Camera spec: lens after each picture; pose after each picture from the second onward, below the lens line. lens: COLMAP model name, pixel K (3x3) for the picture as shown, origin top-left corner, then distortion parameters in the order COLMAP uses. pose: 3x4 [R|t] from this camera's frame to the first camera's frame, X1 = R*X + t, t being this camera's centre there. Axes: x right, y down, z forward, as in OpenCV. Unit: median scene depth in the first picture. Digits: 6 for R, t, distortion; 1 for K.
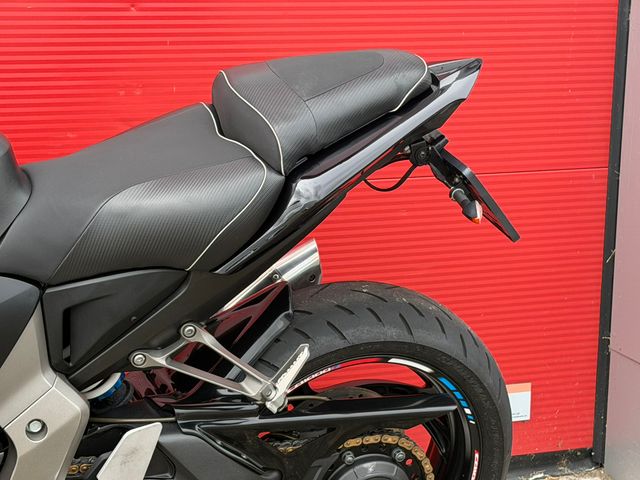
lens RADIAL K [[1509.7, 0, 306.5], [0, 1509.7, 246.7], [0, 0, 1]] dist [0.146260, 0.000000]
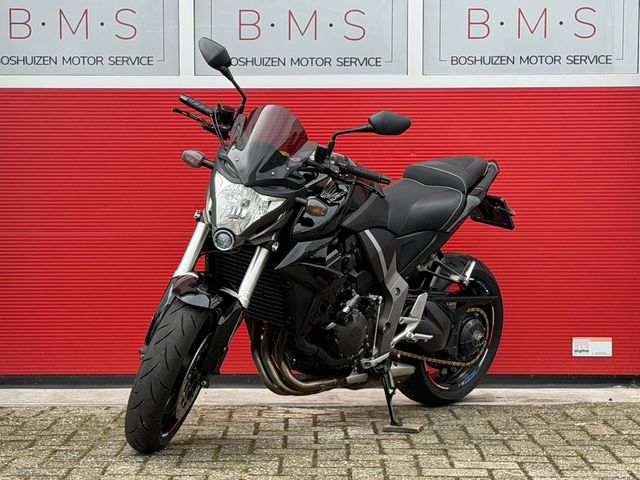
lens RADIAL K [[1509.7, 0, 322.3], [0, 1509.7, 242.6], [0, 0, 1]] dist [0.146260, 0.000000]
pose [[0.895413, -0.038348, 0.443581, -1.362387], [0.126016, 0.977374, -0.169881, 0.436917], [-0.427030, 0.208012, 0.879986, -1.179759]]
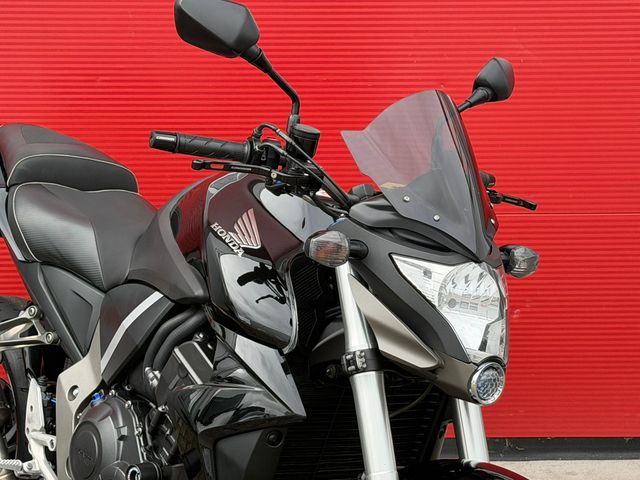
lens RADIAL K [[1509.7, 0, 332.8], [0, 1509.7, 251.3], [0, 0, 1]] dist [0.146260, 0.000000]
pose [[0.877721, -0.127376, 0.461933, -0.848690], [0.133376, 0.990868, 0.019800, -0.061825], [-0.460236, 0.044232, 0.886694, -0.208182]]
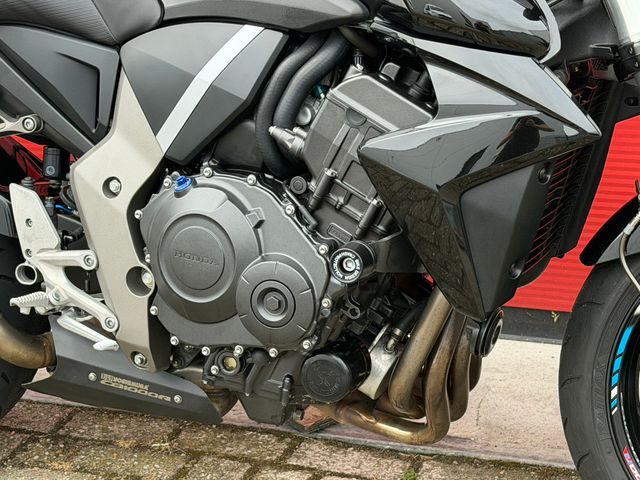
lens RADIAL K [[1509.7, 0, 305.7], [0, 1509.7, 254.8], [0, 0, 1]] dist [0.146260, 0.000000]
pose [[0.573112, -0.367771, 0.732316, -1.105514], [0.261542, 0.928992, 0.261859, -0.124616], [-0.776619, 0.041457, 0.628604, 0.353514]]
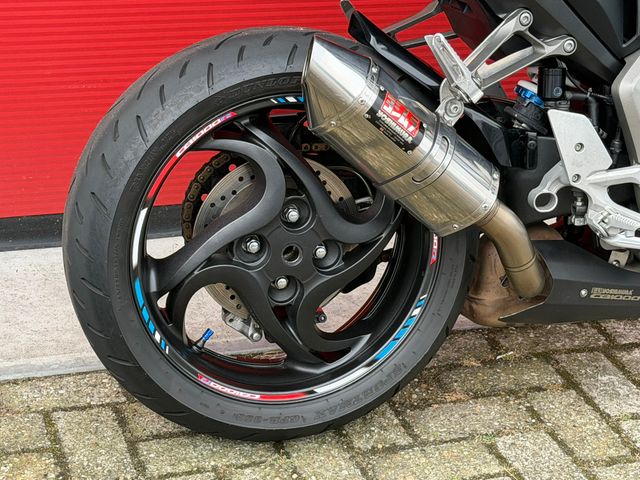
lens RADIAL K [[1509.7, 0, 321.1], [0, 1509.7, 241.5], [0, 0, 1]] dist [0.146260, 0.000000]
pose [[-0.062079, -0.478545, 0.875866, -1.339299], [0.153866, 0.862479, 0.482137, -0.369903], [-0.986140, 0.164696, 0.020089, 1.263218]]
